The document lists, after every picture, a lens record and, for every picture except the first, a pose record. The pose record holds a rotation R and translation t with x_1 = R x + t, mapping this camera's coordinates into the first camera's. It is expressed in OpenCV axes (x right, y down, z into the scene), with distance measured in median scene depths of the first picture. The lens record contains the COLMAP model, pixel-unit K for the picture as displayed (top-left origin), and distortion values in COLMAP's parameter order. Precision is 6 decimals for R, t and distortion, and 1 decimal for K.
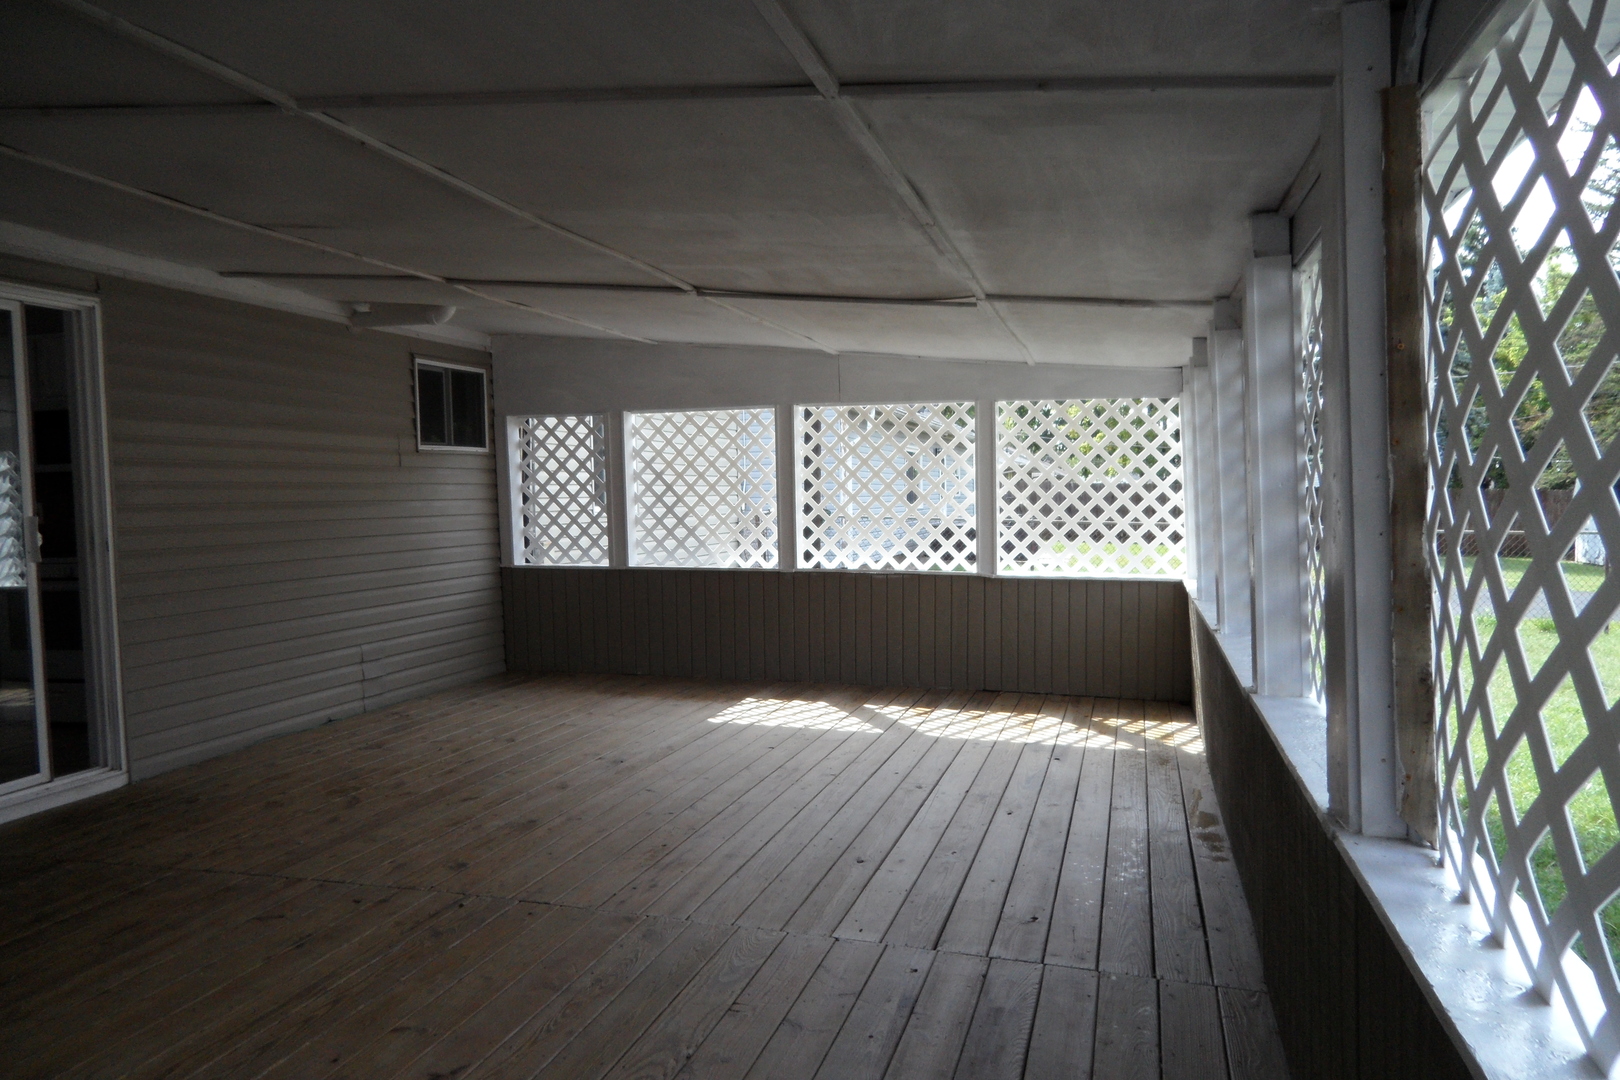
lens RADIAL K [[1163.5, 0, 812.1], [0, 1163.5, 540.0], [0, 0, 1]] dist [-0.016978, 0.043107]
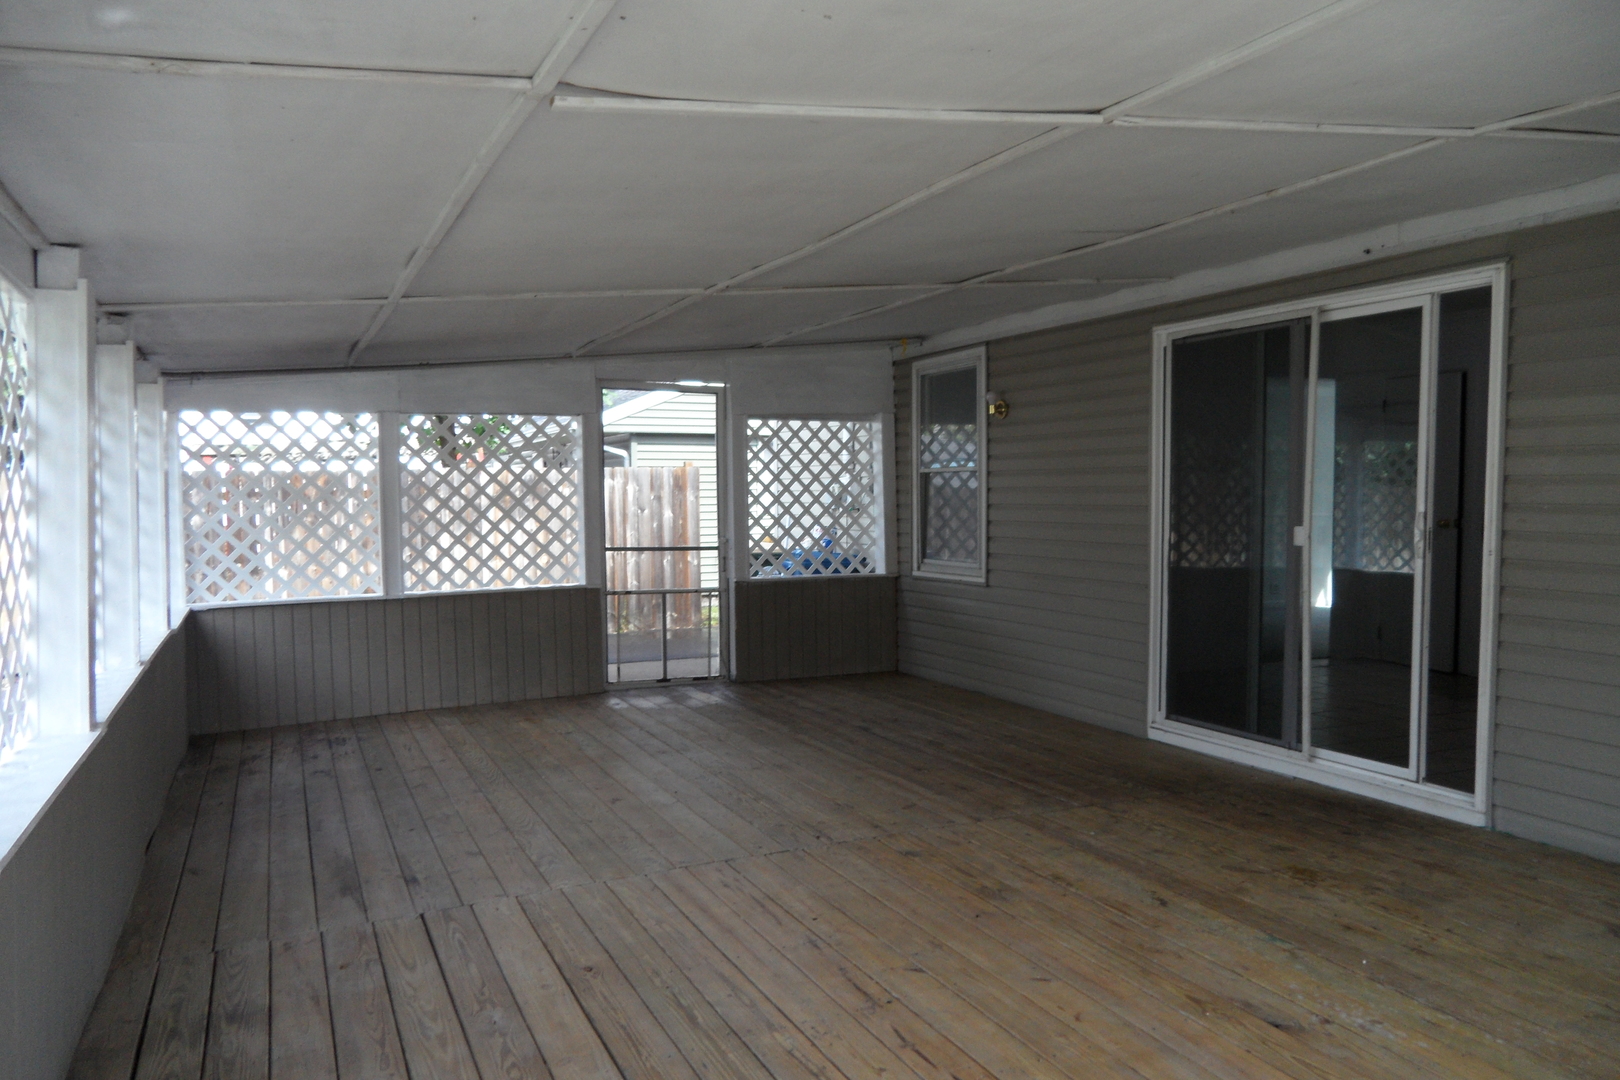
lens RADIAL K [[1163.5, 0, 810.9], [0, 1163.5, 535.0], [0, 0, 1]] dist [-0.016978, 0.043107]
pose [[-0.756352, 0.050799, -0.652189, 0.446505], [-0.005785, 0.996422, 0.084320, -0.099425], [0.654139, 0.067549, -0.753352, 1.716822]]
